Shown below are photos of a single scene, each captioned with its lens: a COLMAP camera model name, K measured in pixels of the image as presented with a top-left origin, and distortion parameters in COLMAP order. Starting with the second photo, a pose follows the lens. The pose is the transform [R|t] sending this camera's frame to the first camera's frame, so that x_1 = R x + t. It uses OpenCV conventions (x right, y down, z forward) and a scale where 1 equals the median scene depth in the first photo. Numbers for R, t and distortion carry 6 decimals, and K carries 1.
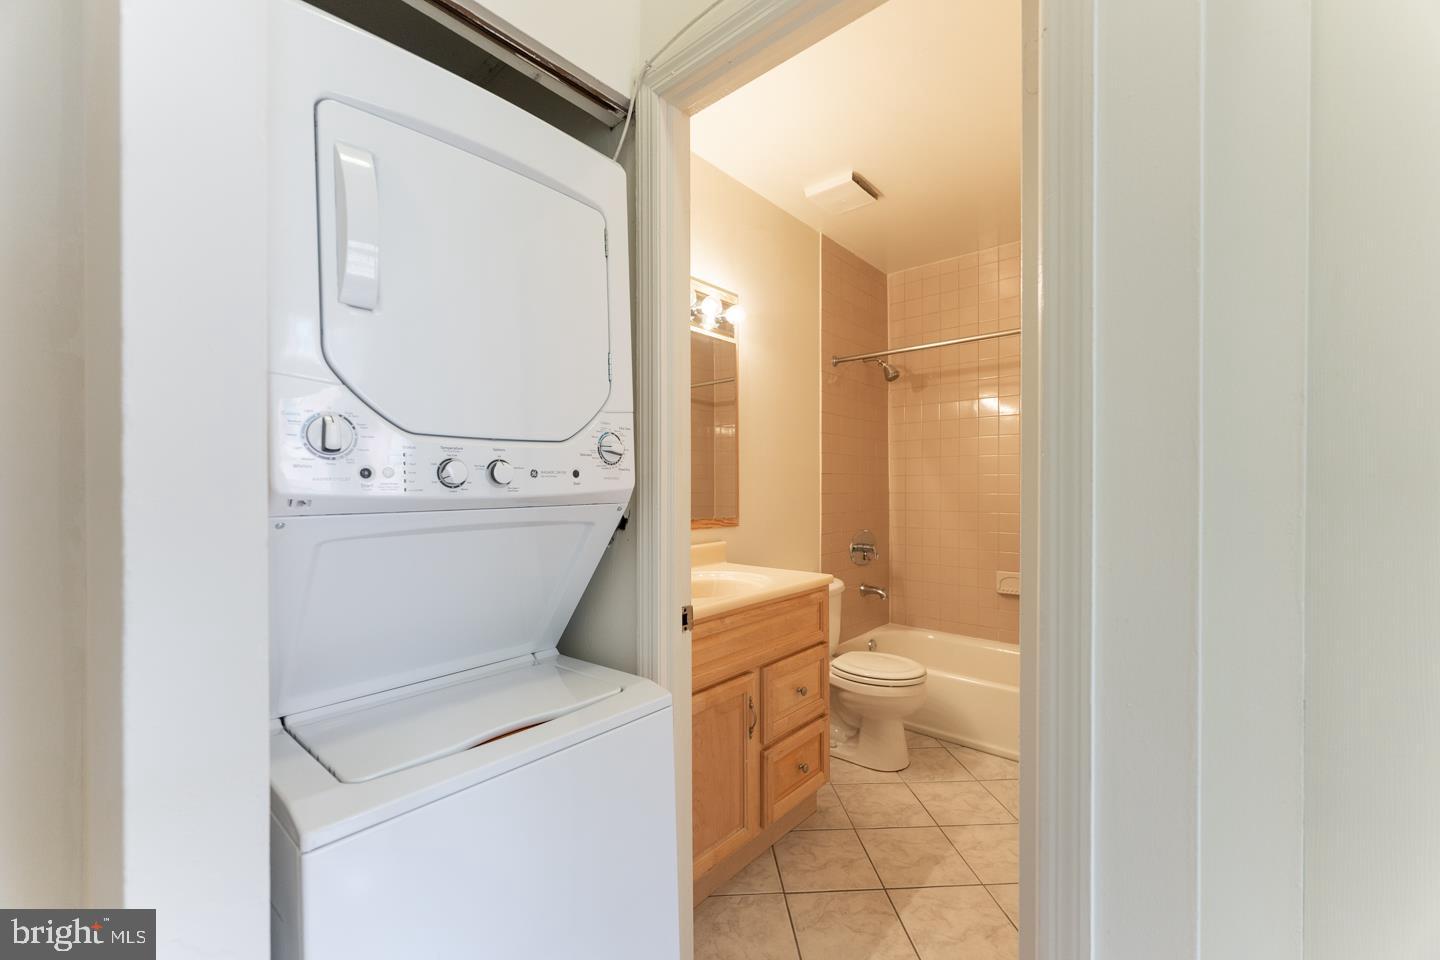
lens RADIAL K [[581.3, 0, 721.0], [0, 581.3, 485.9], [0, 0, 1]] dist [-0.001034, -0.000043]
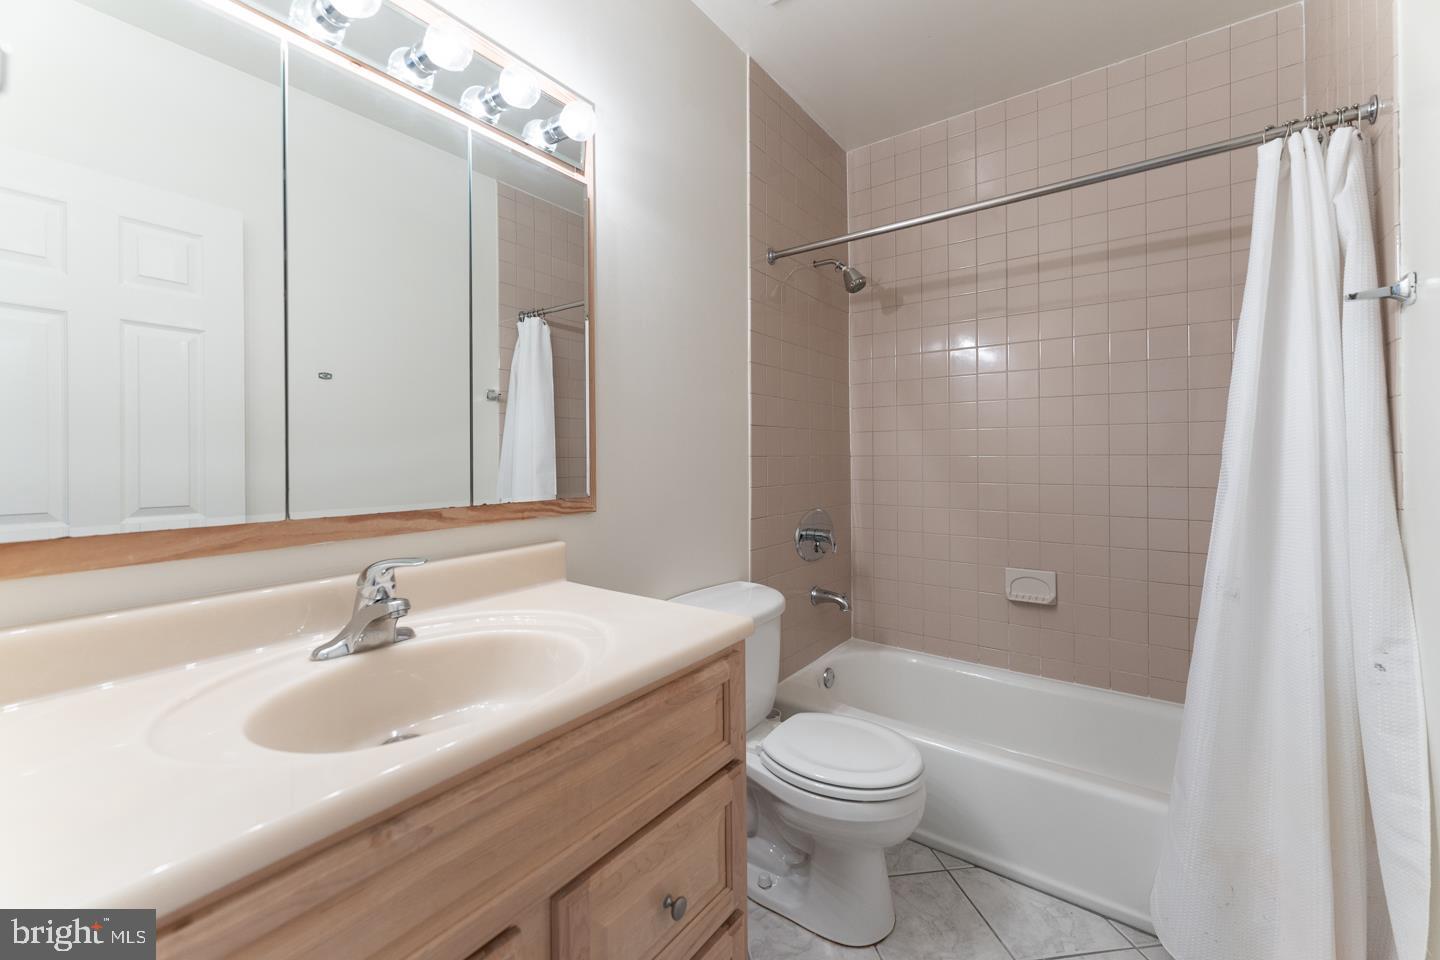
lens RADIAL K [[581.3, 0, 711.9], [0, 581.3, 450.2], [0, 0, 1]] dist [-0.001034, -0.000043]
pose [[0.997915, -0.002579, 0.064487, 0.087793], [0.003069, 0.999967, -0.007499, 0.011653], [-0.064465, 0.007681, 0.997890, 0.356527]]
